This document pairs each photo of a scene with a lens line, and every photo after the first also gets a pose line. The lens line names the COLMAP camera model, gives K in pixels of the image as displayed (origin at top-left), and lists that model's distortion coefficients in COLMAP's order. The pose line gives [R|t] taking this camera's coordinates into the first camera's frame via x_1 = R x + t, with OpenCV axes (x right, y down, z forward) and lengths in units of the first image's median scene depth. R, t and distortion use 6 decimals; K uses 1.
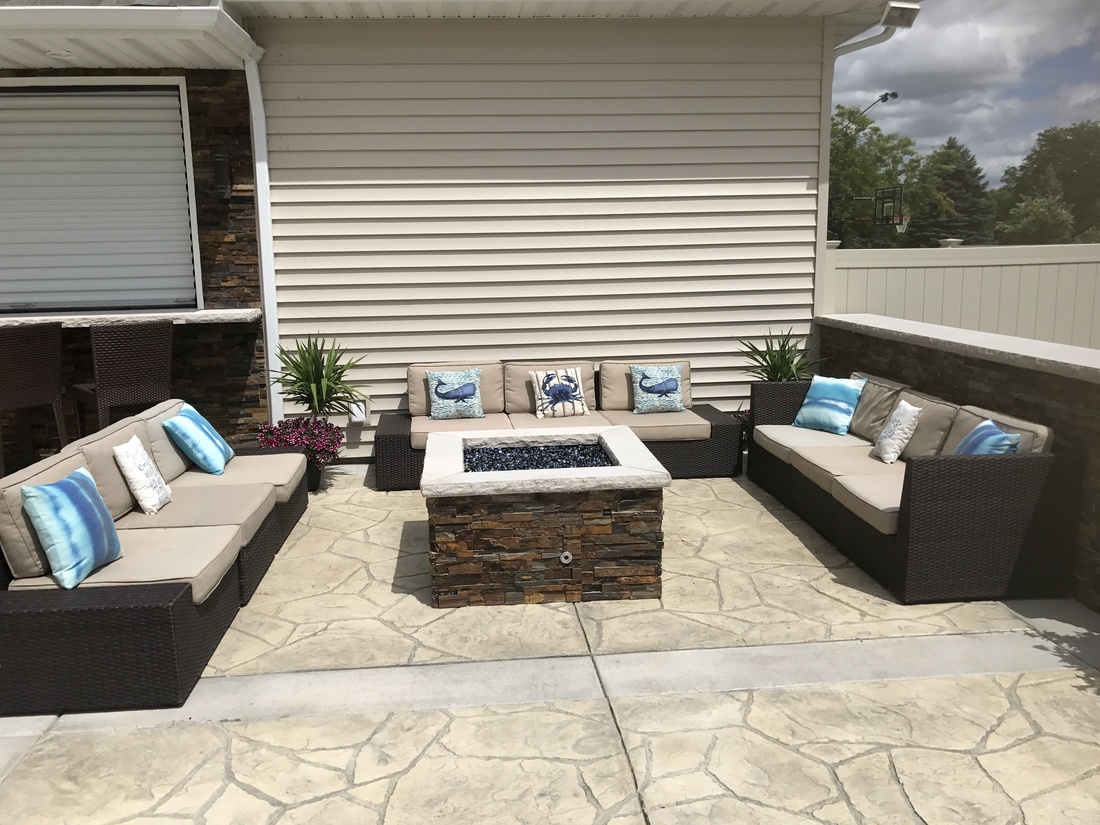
lens RADIAL K [[900.9, 0, 550.0], [0, 900.9, 412.5], [0, 0, 1]] dist [0.037880, -0.003345]
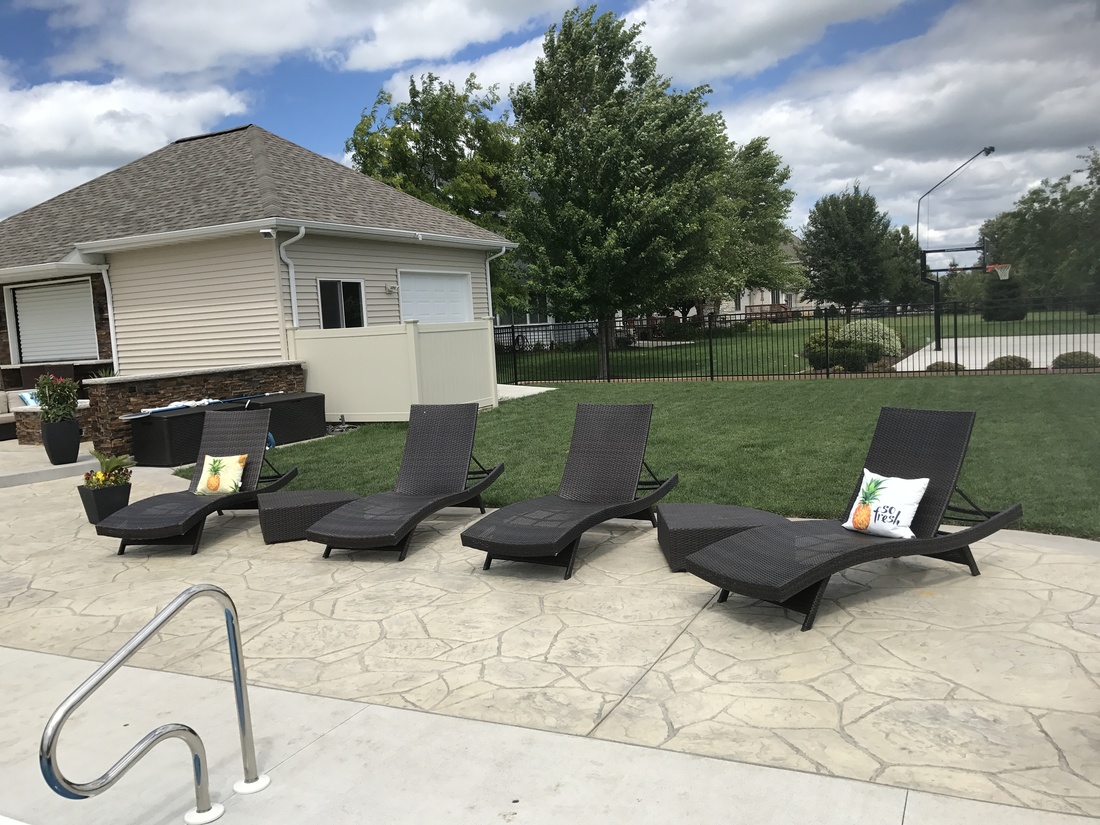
lens RADIAL K [[900.9, 0, 550.0], [0, 900.9, 412.5], [0, 0, 1]] dist [0.037880, -0.003345]
pose [[0.854399, 0.022138, -0.519146, 2.224834], [-0.043039, 0.998674, -0.028247, 0.064865], [0.517833, 0.046478, 0.854218, -0.623217]]
